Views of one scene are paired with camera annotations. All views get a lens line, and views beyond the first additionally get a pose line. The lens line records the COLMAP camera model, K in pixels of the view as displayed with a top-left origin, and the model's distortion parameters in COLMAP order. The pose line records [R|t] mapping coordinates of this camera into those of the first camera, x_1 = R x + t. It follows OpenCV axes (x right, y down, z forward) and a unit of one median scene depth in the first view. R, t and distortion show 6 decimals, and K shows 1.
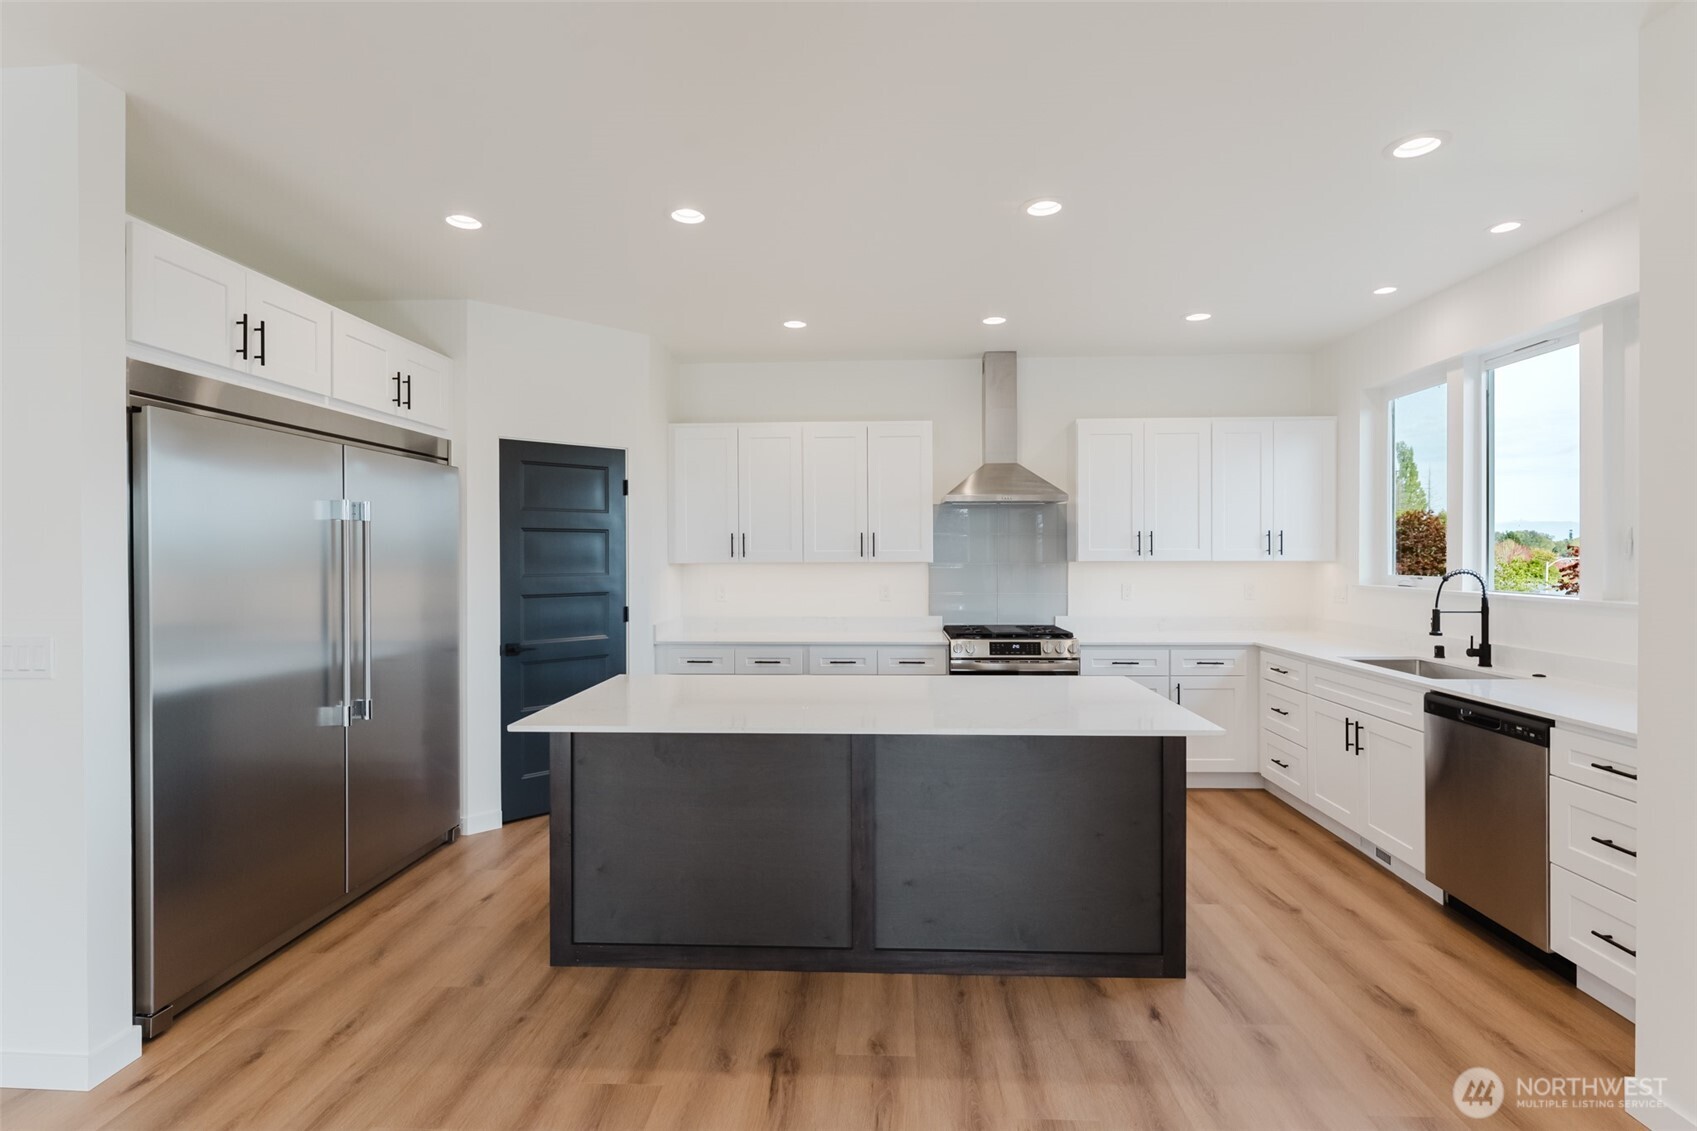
lens RADIAL K [[800.5, 0, 852.0], [0, 800.5, 566.4], [0, 0, 1]] dist [-0.001062, 0.000285]
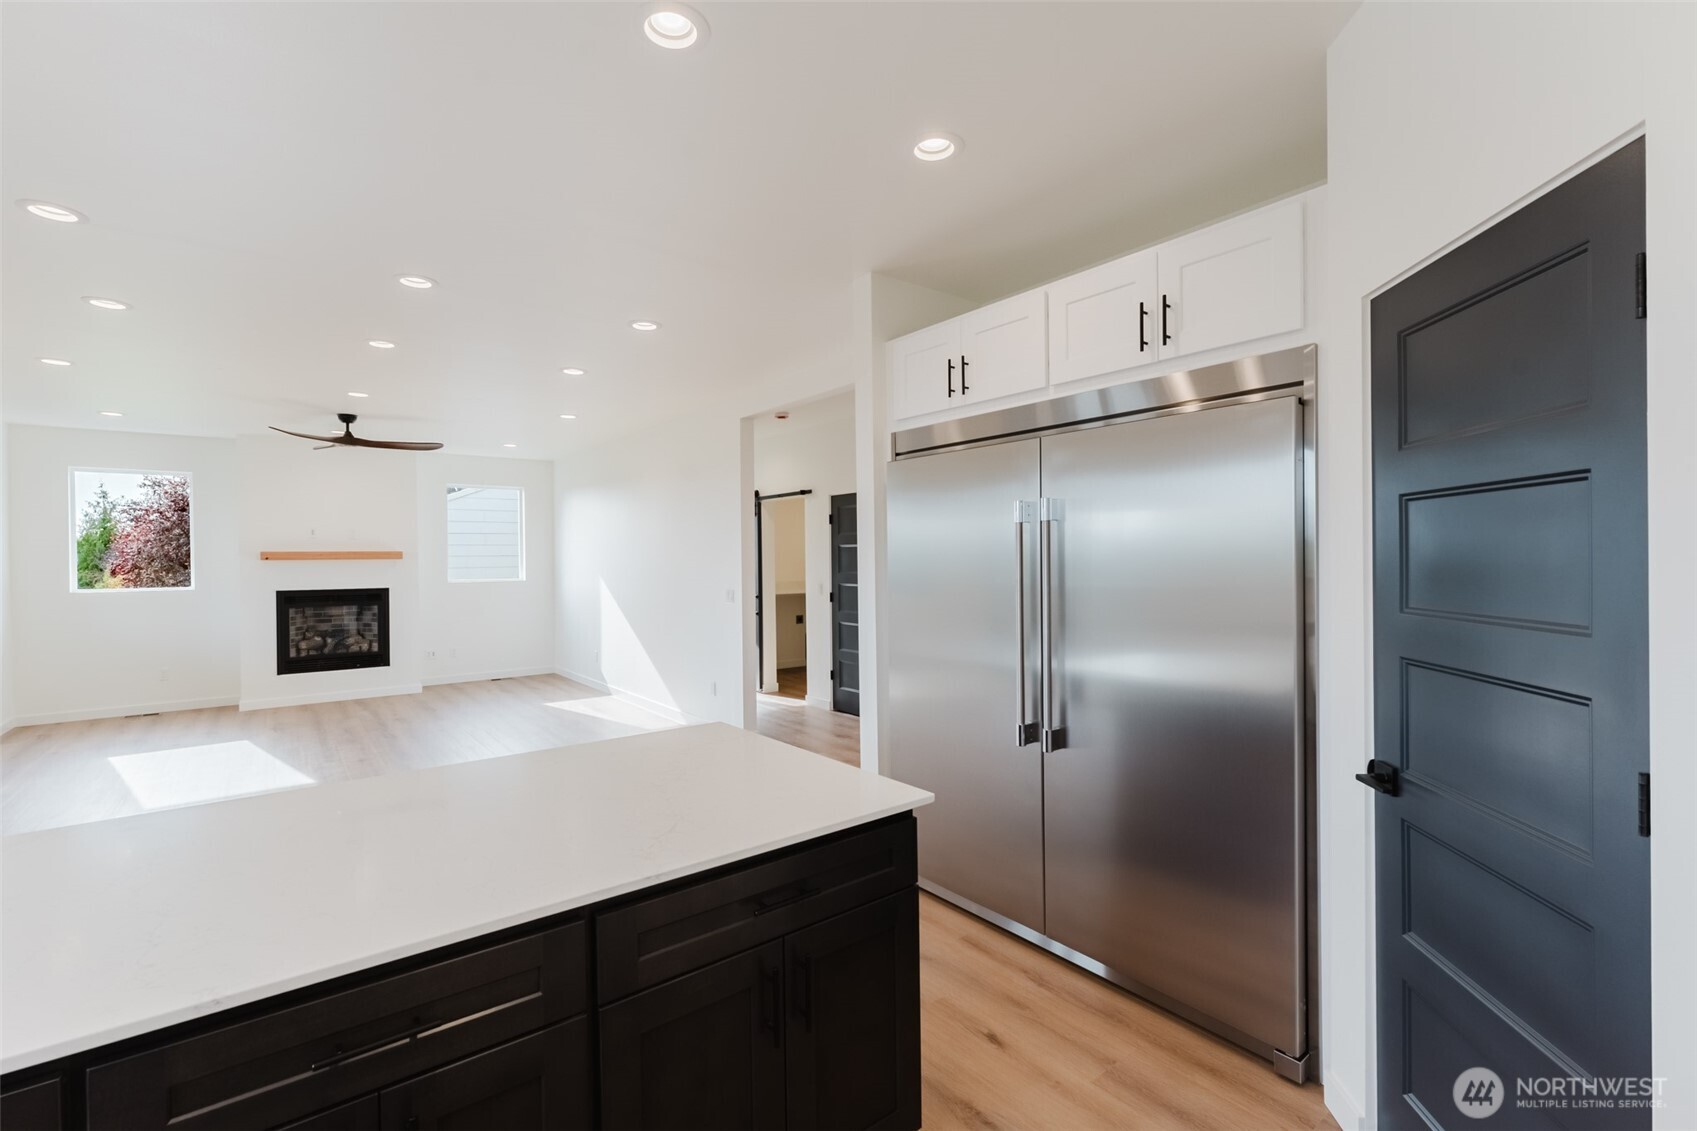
lens RADIAL K [[727.7, 0, 842.9], [0, 727.7, 574.9], [0, 0, 1]] dist [-0.000437, -0.000420]
pose [[-0.753624, 0.021961, -0.656939, 0.044030], [-0.002017, 0.999360, 0.035722, -0.016931], [0.657303, 0.028247, -0.753097, 0.920123]]
